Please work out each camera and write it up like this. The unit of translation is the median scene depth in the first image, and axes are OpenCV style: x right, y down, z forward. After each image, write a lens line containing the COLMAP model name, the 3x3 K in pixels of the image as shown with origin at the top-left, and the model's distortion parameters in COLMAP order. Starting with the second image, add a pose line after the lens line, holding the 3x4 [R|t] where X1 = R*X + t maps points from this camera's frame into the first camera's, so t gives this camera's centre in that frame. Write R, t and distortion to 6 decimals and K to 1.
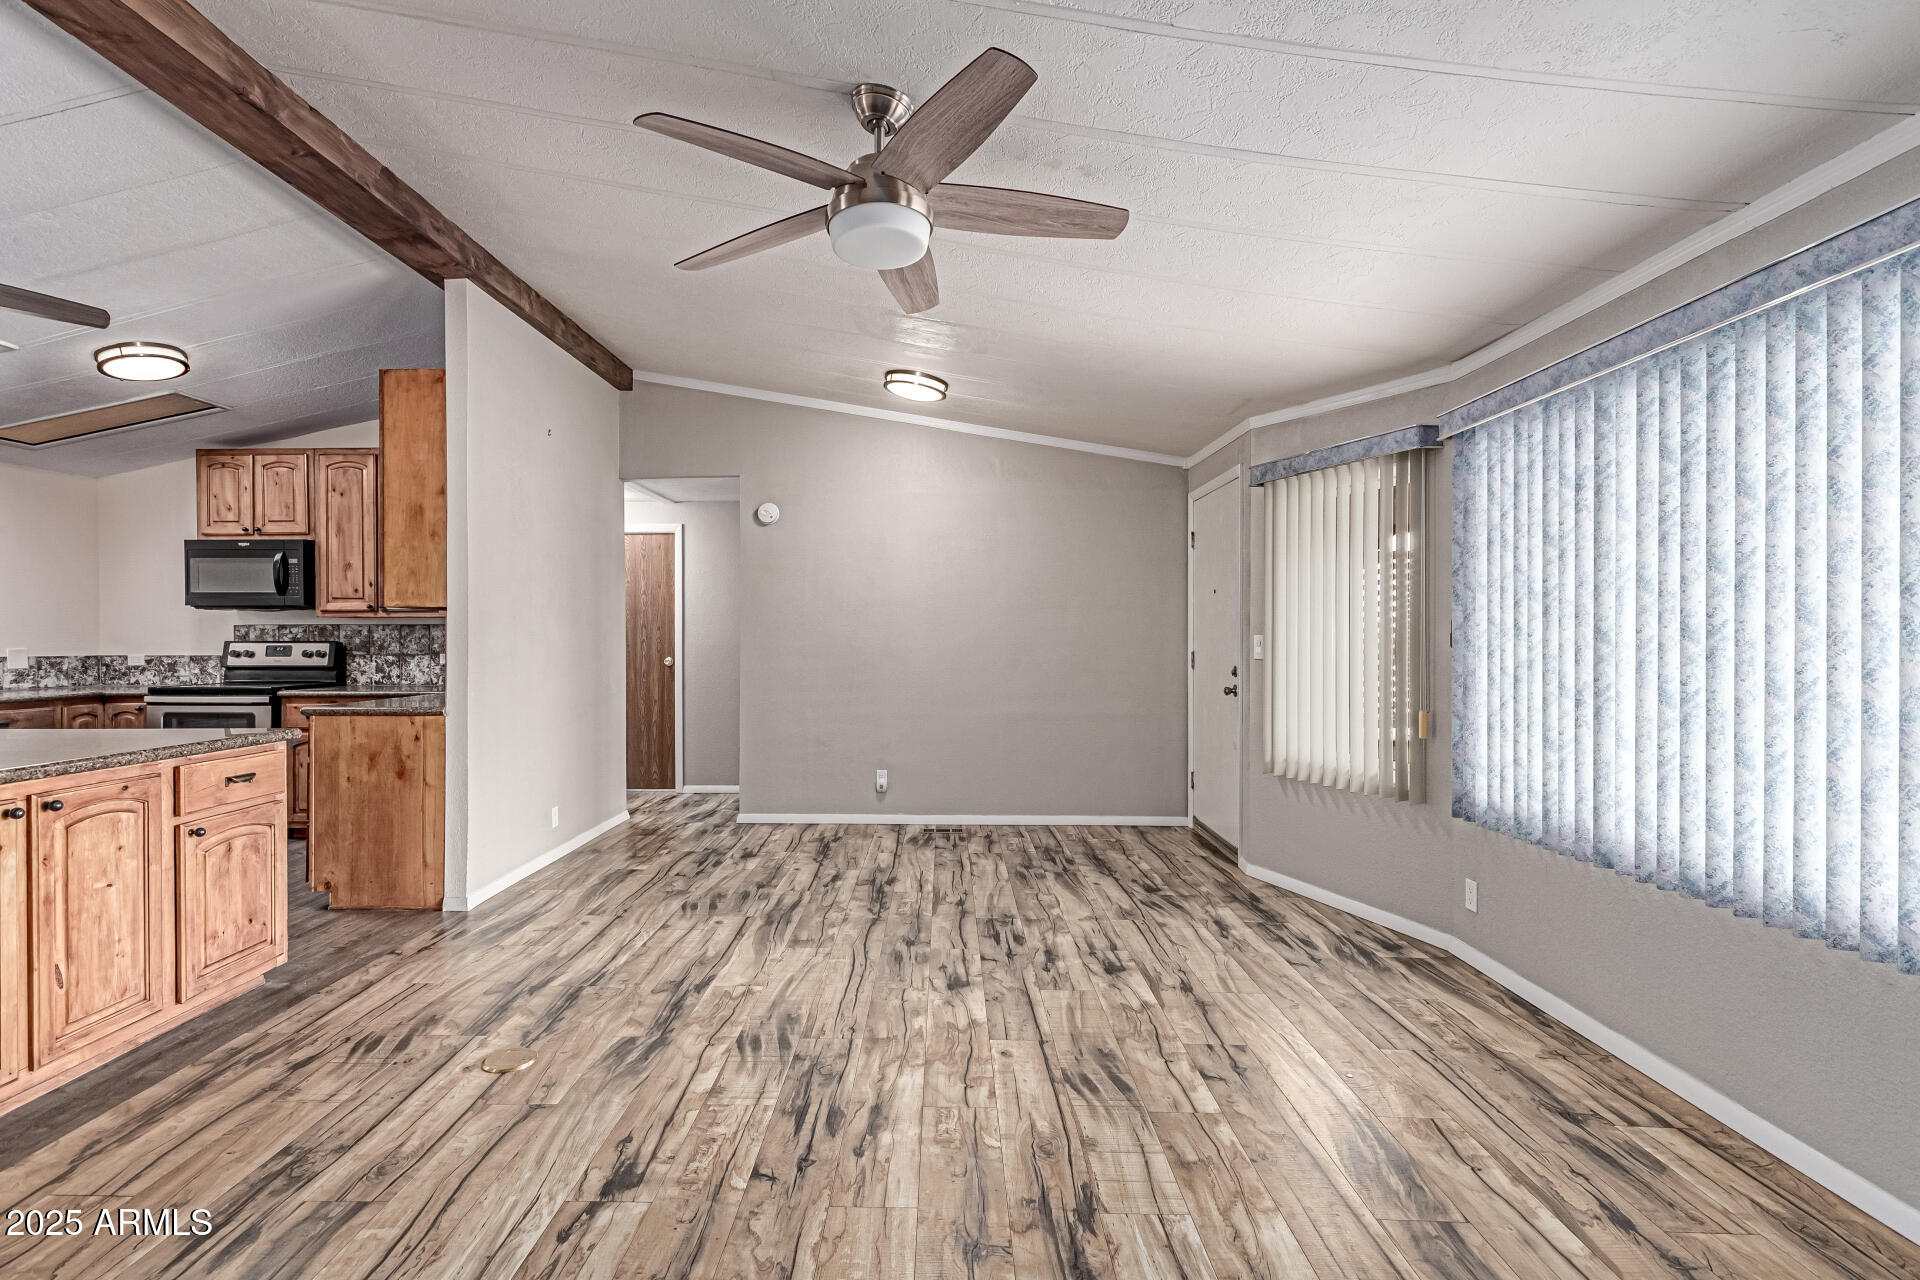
lens RADIAL K [[889.4, 0, 960.0], [0, 889.4, 640.0], [0, 0, 1]] dist [0.004169, -0.000405]
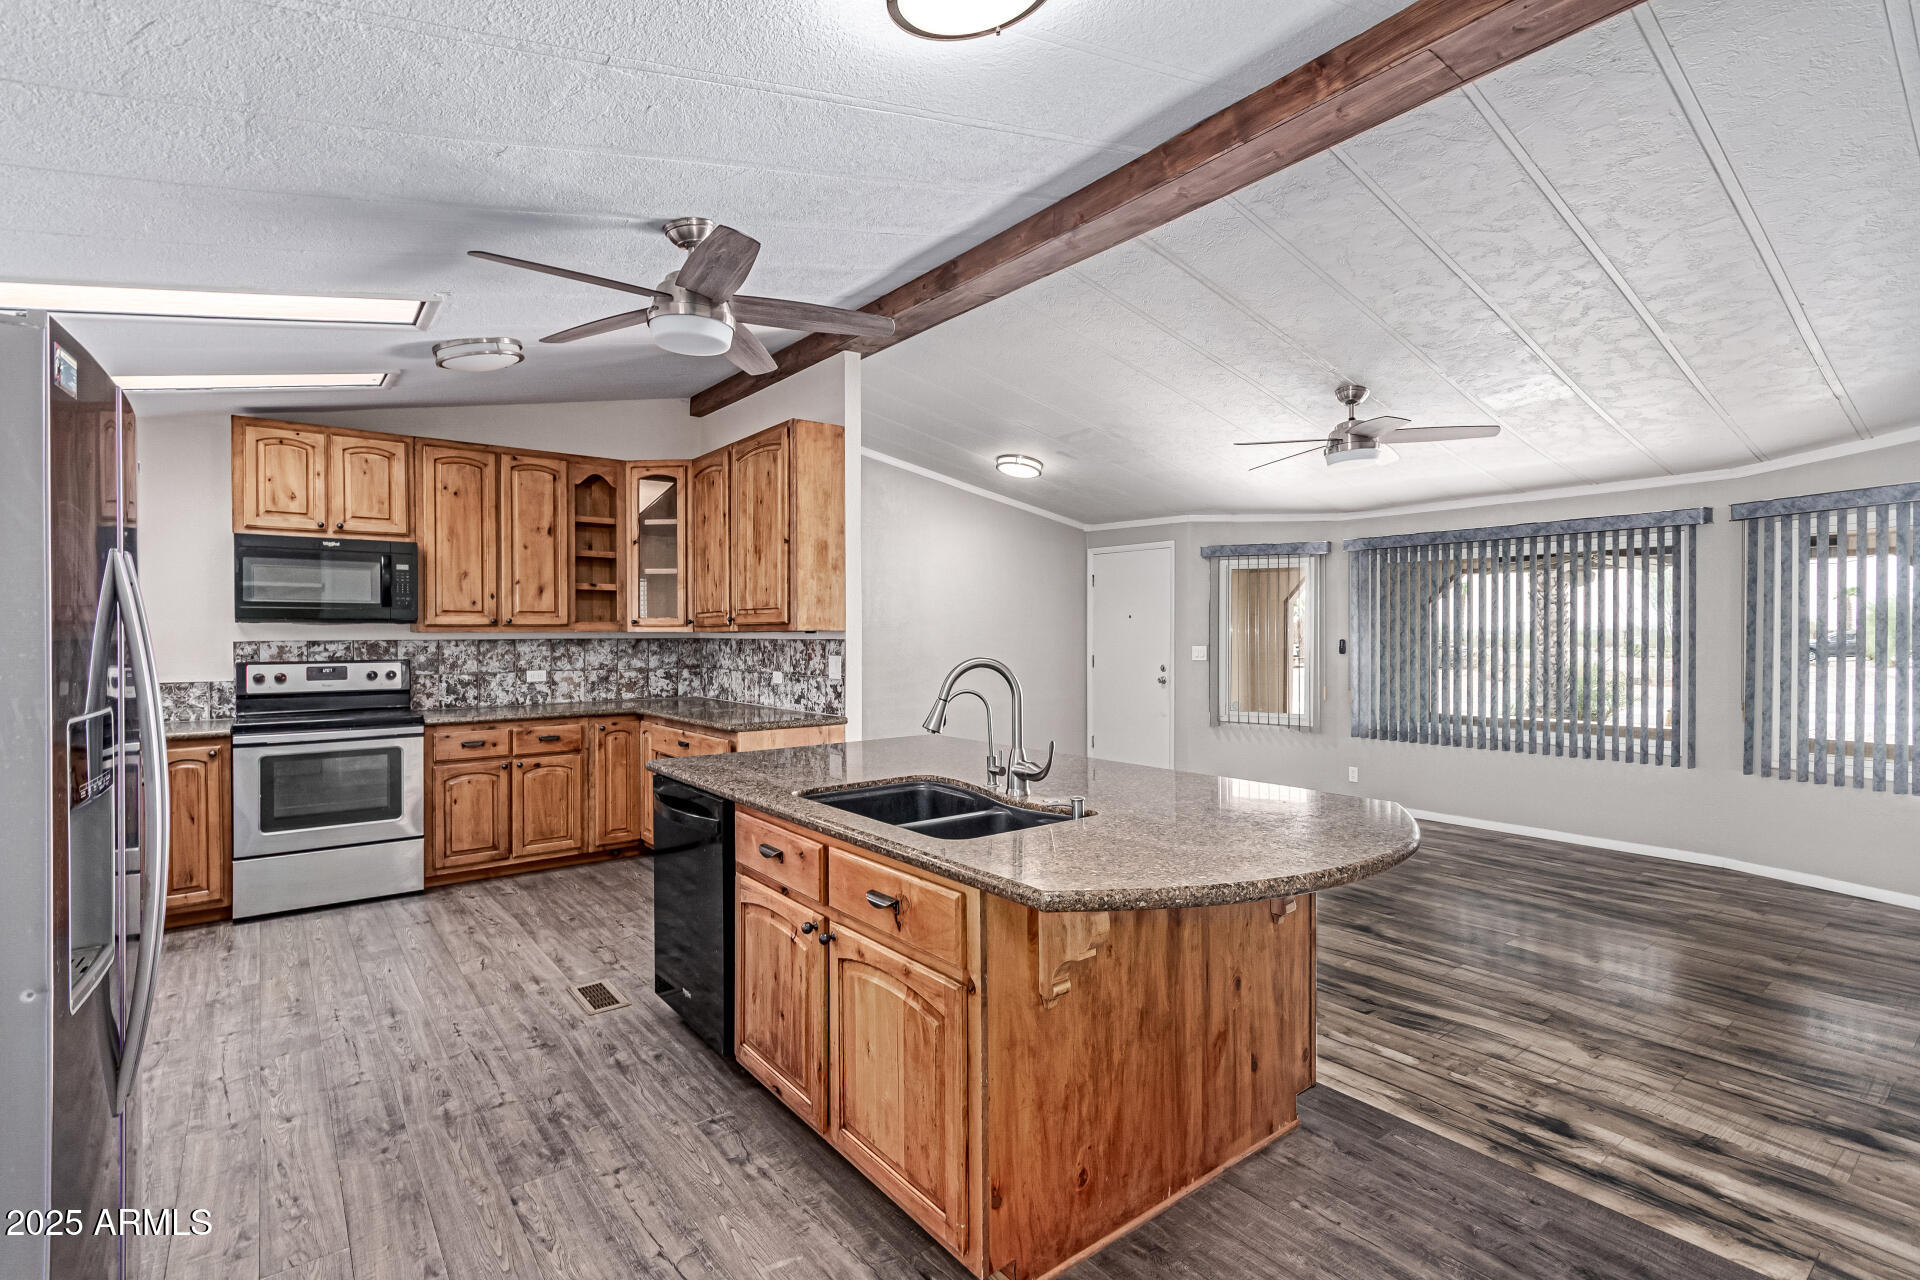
lens RADIAL K [[846.4, 0, 979.0], [0, 846.4, 638.5], [0, 0, 1]] dist [0.003399, 0.000210]
pose [[0.776135, -0.003799, 0.630556, -1.233425], [0.002247, 0.999992, 0.003260, -0.032179], [-0.630563, -0.001113, 0.776137, 0.031053]]
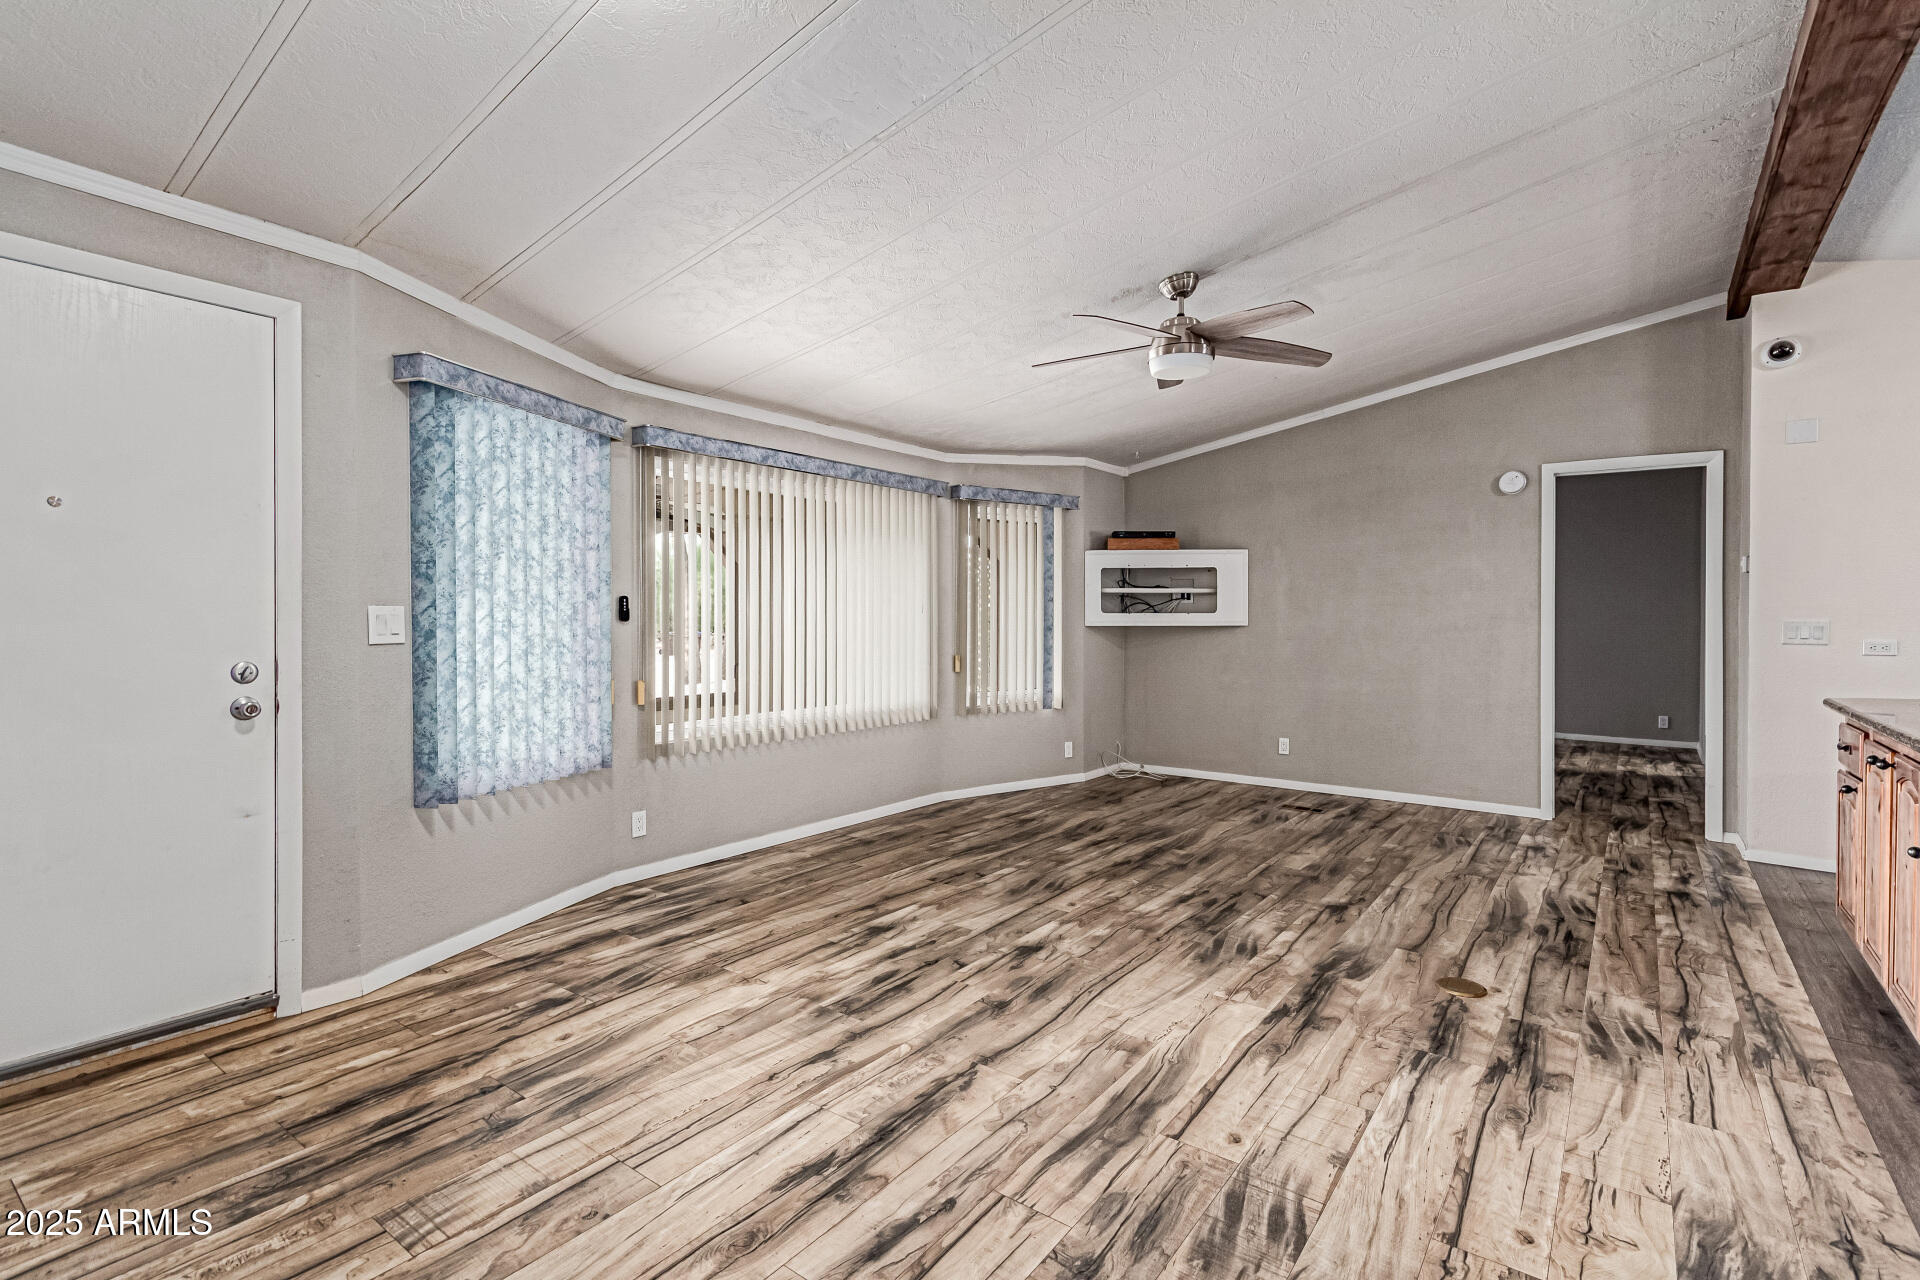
lens RADIAL K [[889.4, 0, 960.0], [0, 889.4, 640.0], [0, 0, 1]] dist [0.004169, -0.000405]
pose [[-0.783116, -0.016984, 0.621644, -0.492879], [-0.001921, 0.999688, 0.024892, 0.004614], [-0.621873, 0.018299, -0.782905, 1.591553]]
